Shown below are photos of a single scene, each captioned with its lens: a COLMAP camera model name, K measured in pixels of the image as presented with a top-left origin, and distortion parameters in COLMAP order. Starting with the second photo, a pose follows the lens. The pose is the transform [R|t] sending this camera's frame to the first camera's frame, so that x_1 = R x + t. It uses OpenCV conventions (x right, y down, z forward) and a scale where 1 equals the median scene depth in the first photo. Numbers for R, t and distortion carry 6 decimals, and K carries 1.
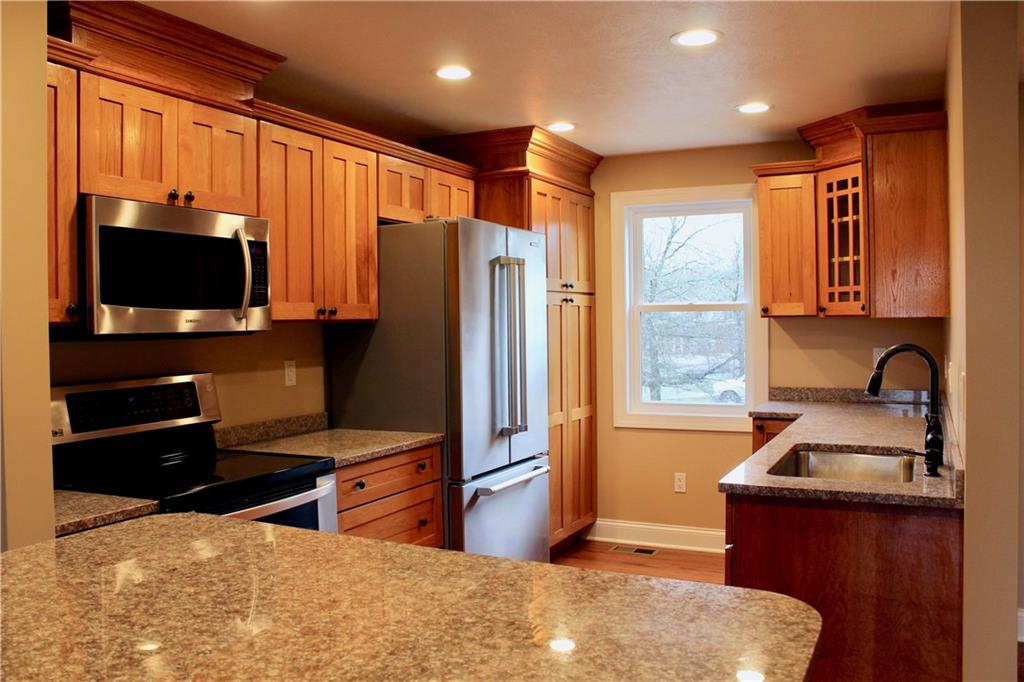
lens RADIAL K [[864.5, 0, 512.0], [0, 864.5, 341.0], [0, 0, 1]] dist [-0.126674, 0.015279]
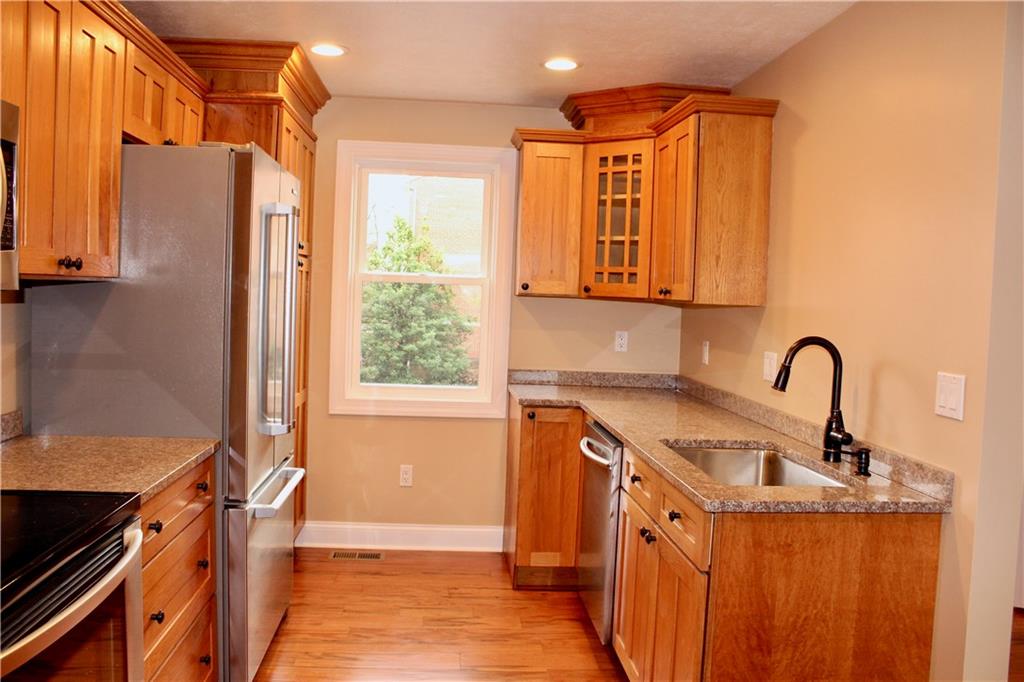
lens RADIAL K [[864.5, 0, 512.0], [0, 864.5, 341.0], [0, 0, 1]] dist [-0.126674, 0.015279]
pose [[0.858564, 0.015731, 0.512465, -0.224342], [-0.035052, 0.998992, 0.028058, -0.004584], [-0.511507, -0.042053, 0.858249, 0.242125]]
